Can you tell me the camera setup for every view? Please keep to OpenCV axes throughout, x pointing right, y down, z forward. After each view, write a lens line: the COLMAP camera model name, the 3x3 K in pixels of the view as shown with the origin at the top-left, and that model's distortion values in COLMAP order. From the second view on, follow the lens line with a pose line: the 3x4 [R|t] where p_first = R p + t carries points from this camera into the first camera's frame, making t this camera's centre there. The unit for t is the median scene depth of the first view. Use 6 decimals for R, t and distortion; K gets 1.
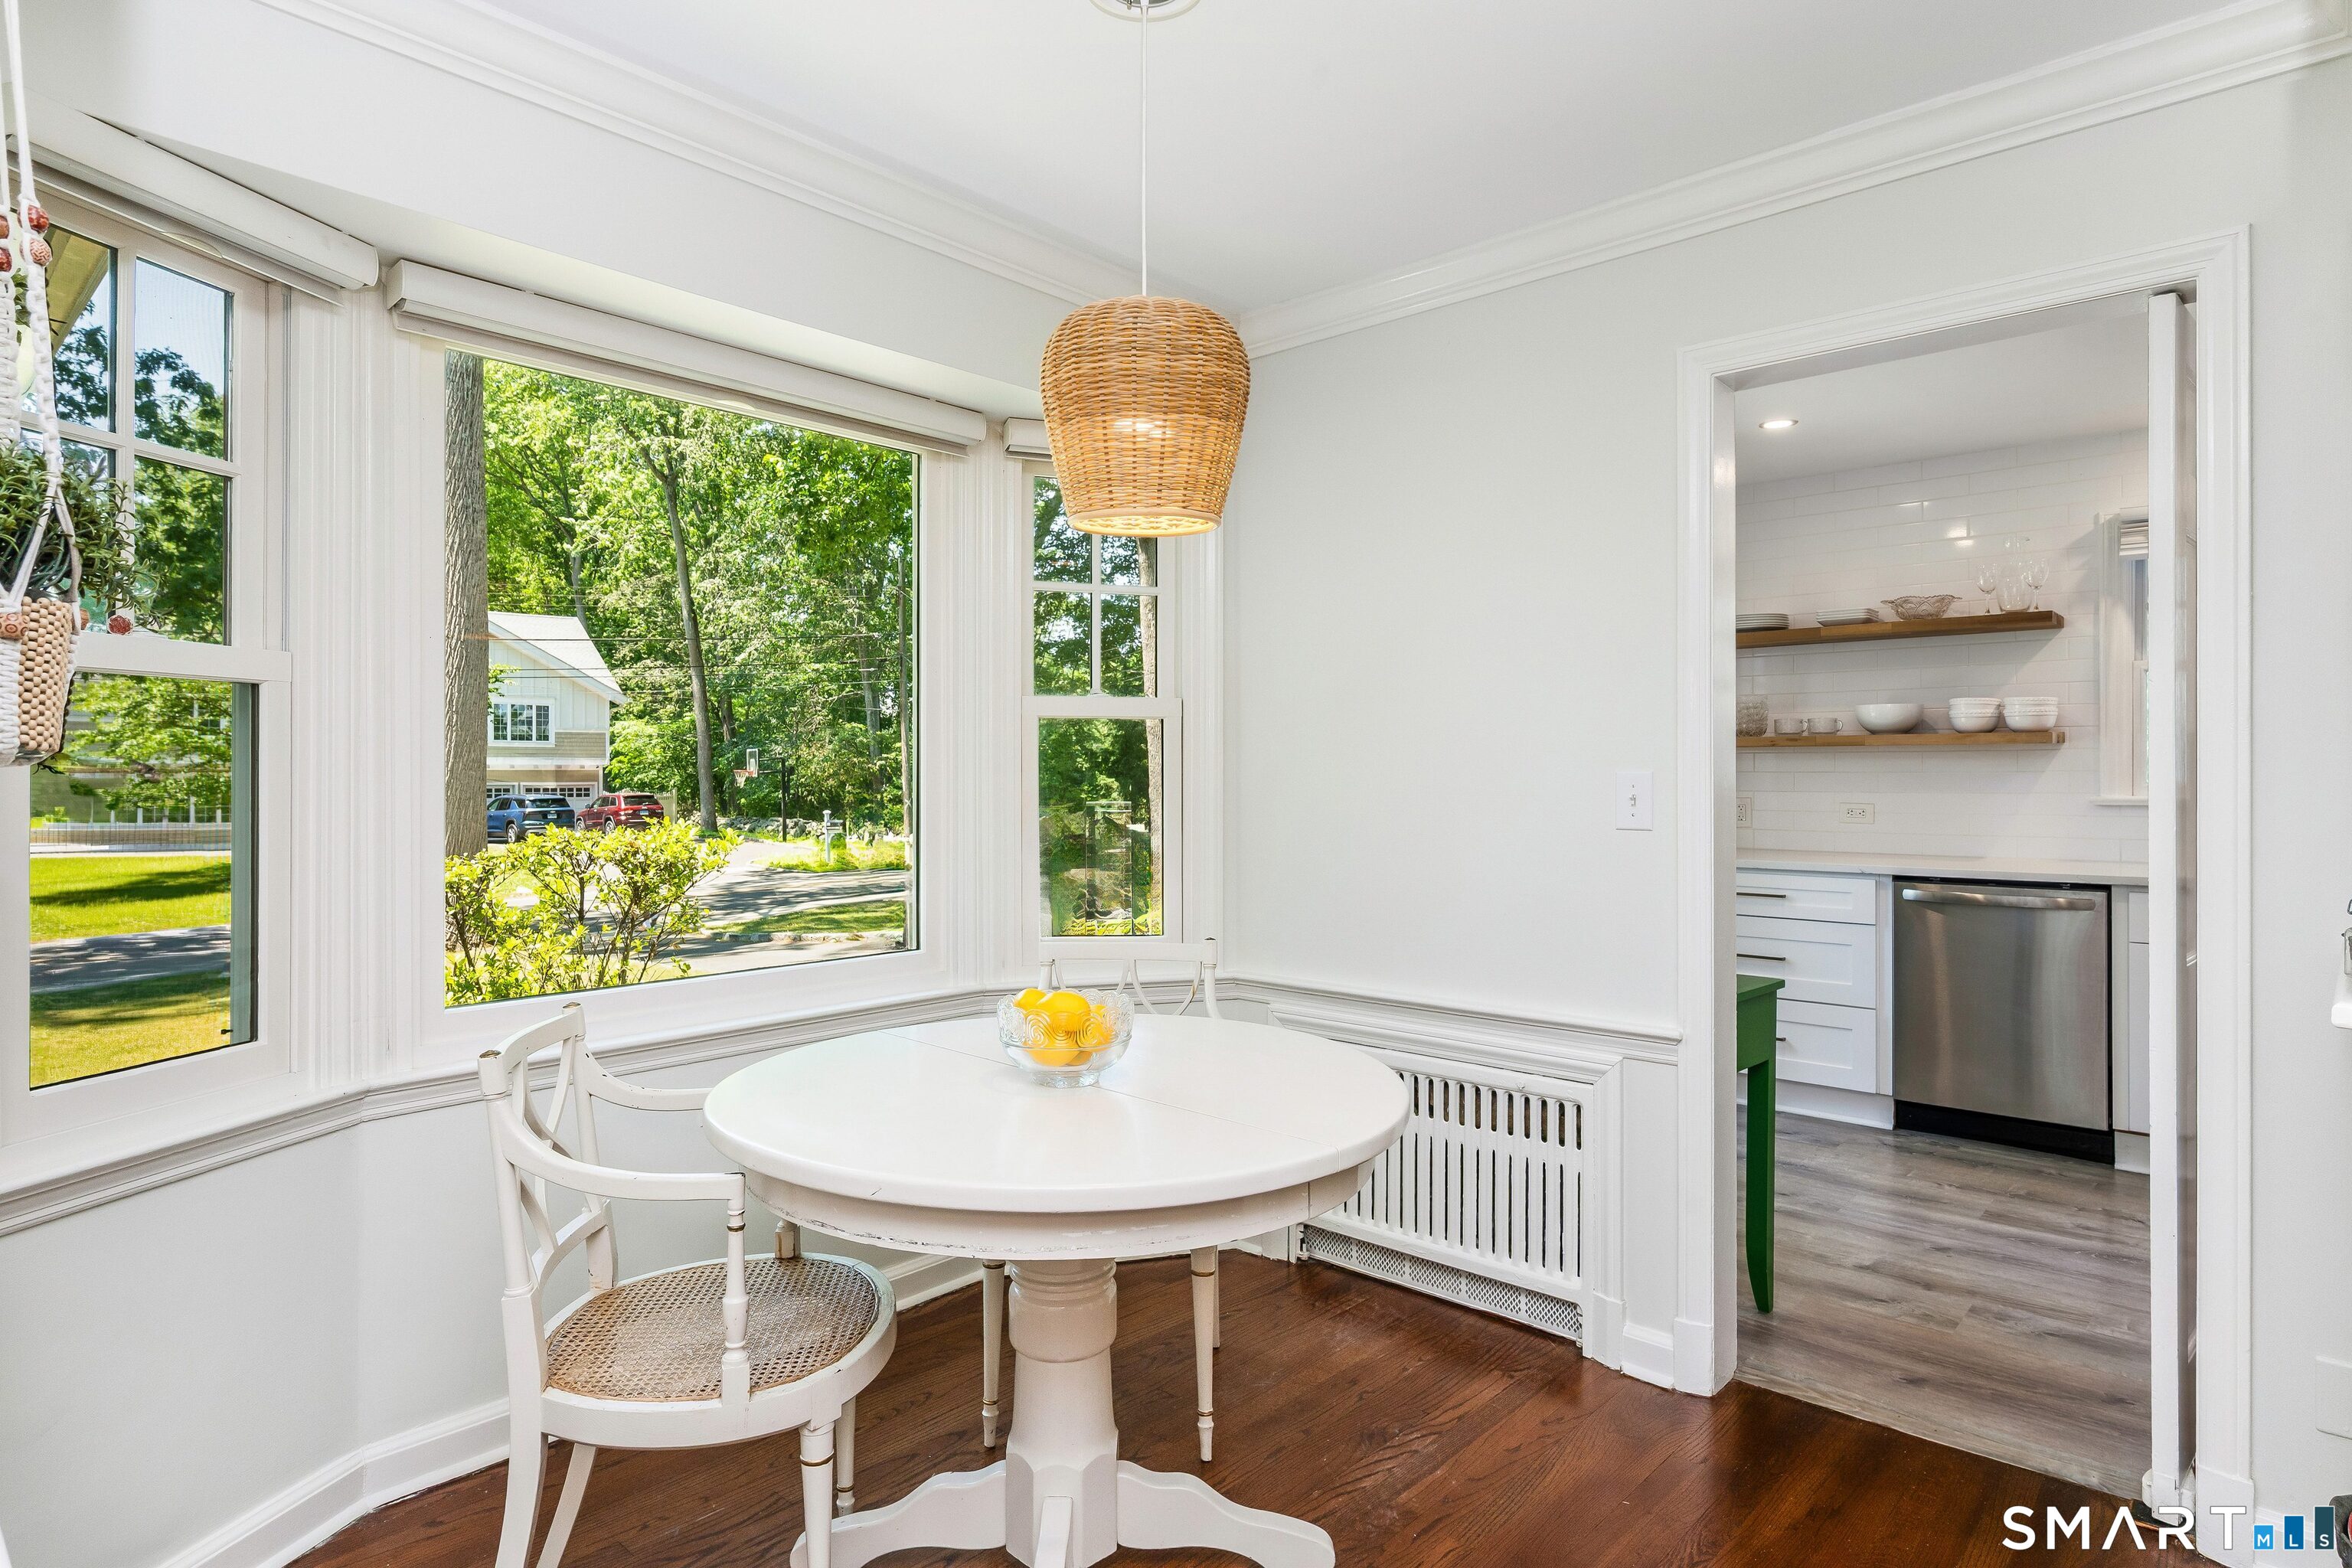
lens RADIAL K [[1265.2, 0, 1173.4], [0, 1265.2, 784.0], [0, 0, 1]] dist [0.000107, 0.000032]
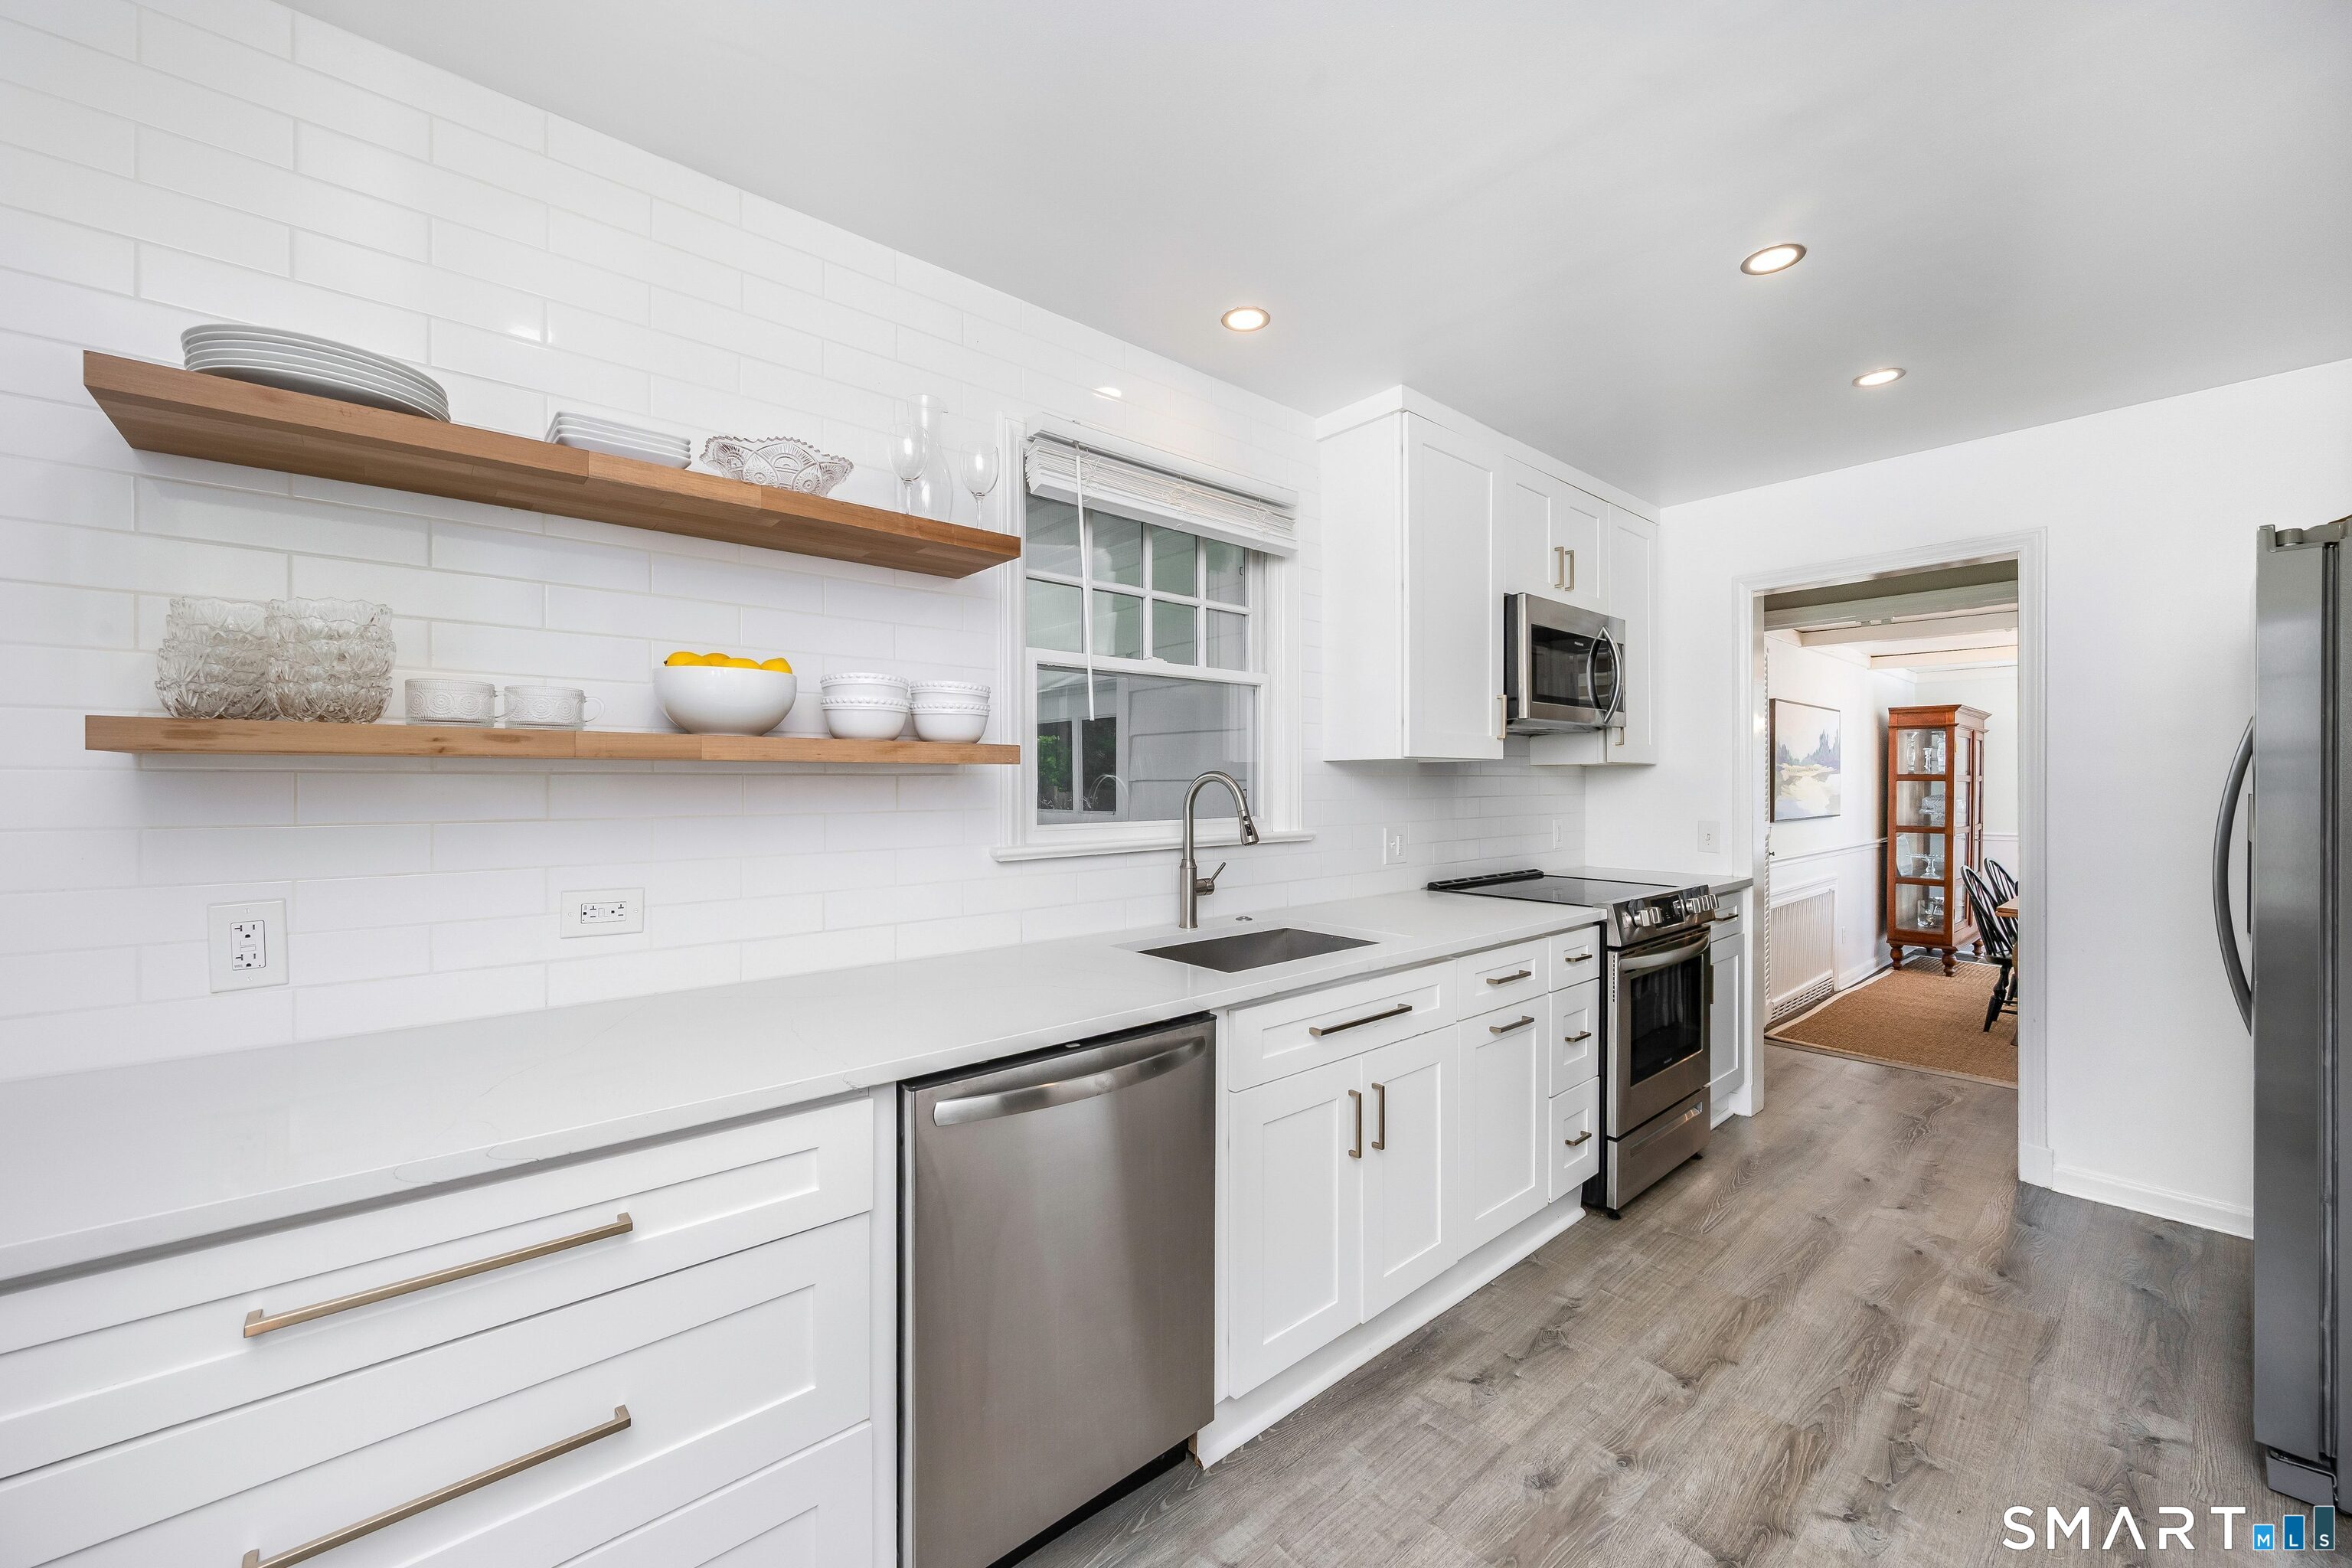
lens RADIAL K [[929.0, 0, 1172.6], [0, 929.0, 790.4], [0, 0, 1]] dist [-0.000822, -0.000340]
pose [[0.119775, -0.008964, 0.992761, 0.247099], [0.003294, 0.999957, 0.008631, -0.021416], [-0.992796, 0.002237, 0.119800, 0.771073]]
